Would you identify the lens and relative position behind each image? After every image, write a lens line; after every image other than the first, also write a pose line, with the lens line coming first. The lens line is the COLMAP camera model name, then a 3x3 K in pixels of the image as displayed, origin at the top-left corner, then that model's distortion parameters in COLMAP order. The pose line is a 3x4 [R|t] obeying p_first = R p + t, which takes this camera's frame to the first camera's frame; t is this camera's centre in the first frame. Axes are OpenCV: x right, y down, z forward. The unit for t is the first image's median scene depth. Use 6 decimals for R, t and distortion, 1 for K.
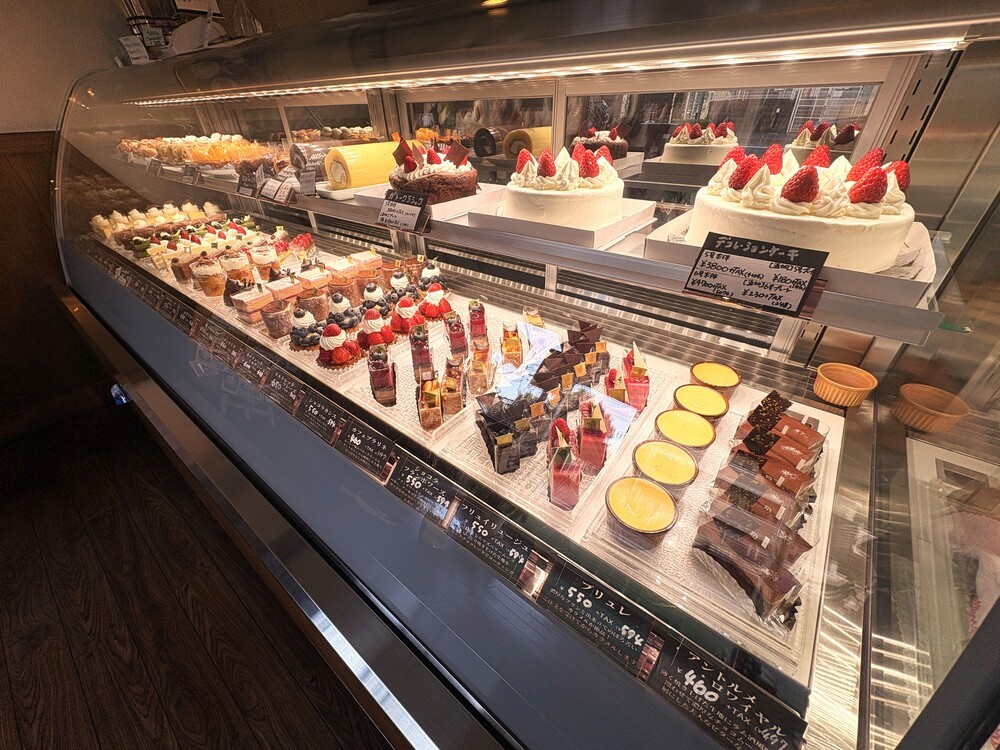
lens RADIAL K [[399.3, 0, 505.7], [0, 399.3, 379.4], [0, 0, 1]] dist [0.000783, -0.000894]
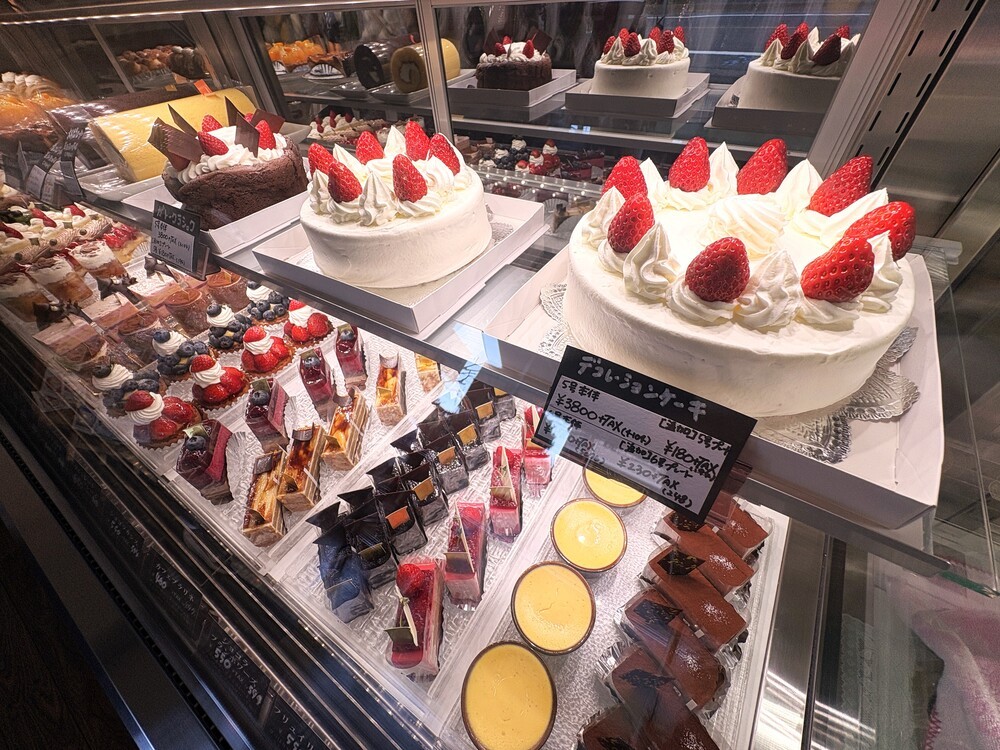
lens RADIAL K [[399.3, 0, 507.9], [0, 399.3, 376.3], [0, 0, 1]] dist [0.000783, -0.000894]
pose [[0.995174, -0.092853, 0.031742, 0.179814], [0.085129, 0.977818, 0.191379, -0.197253], [-0.048808, -0.187753, 0.981003, 0.193404]]
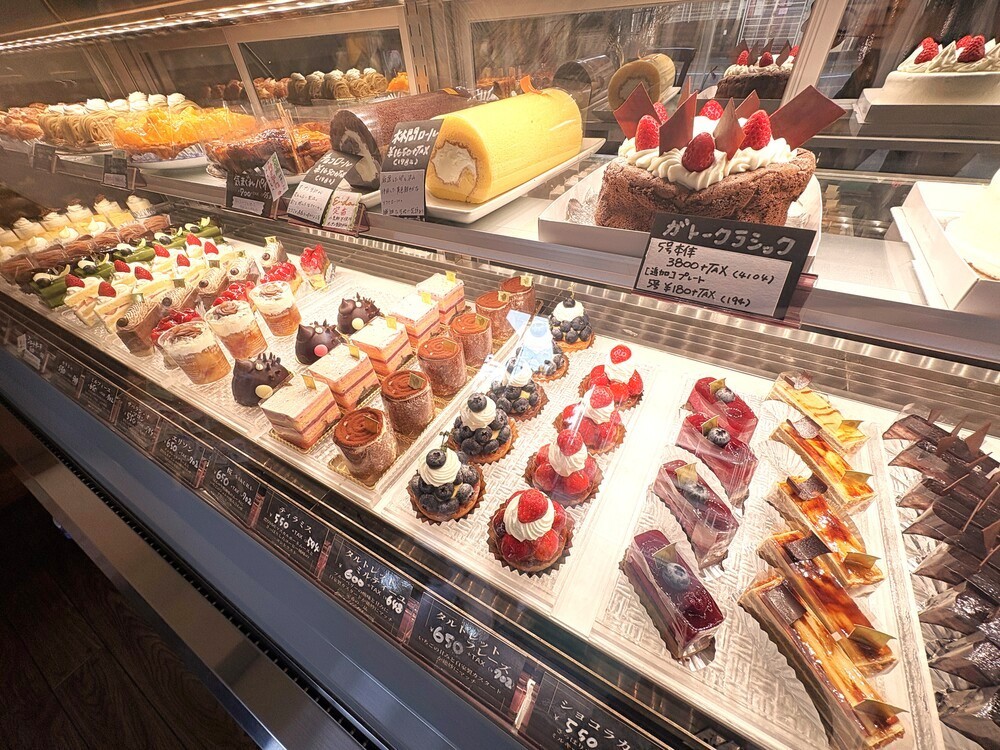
lens RADIAL K [[399.3, 0, 503.7], [0, 399.3, 377.4], [0, 0, 1]] dist [0.000783, -0.000894]
pose [[0.989395, -0.117714, 0.085093, -0.388010], [0.108082, 0.988026, 0.110103, -0.267575], [-0.097035, -0.099738, 0.990271, 0.411331]]
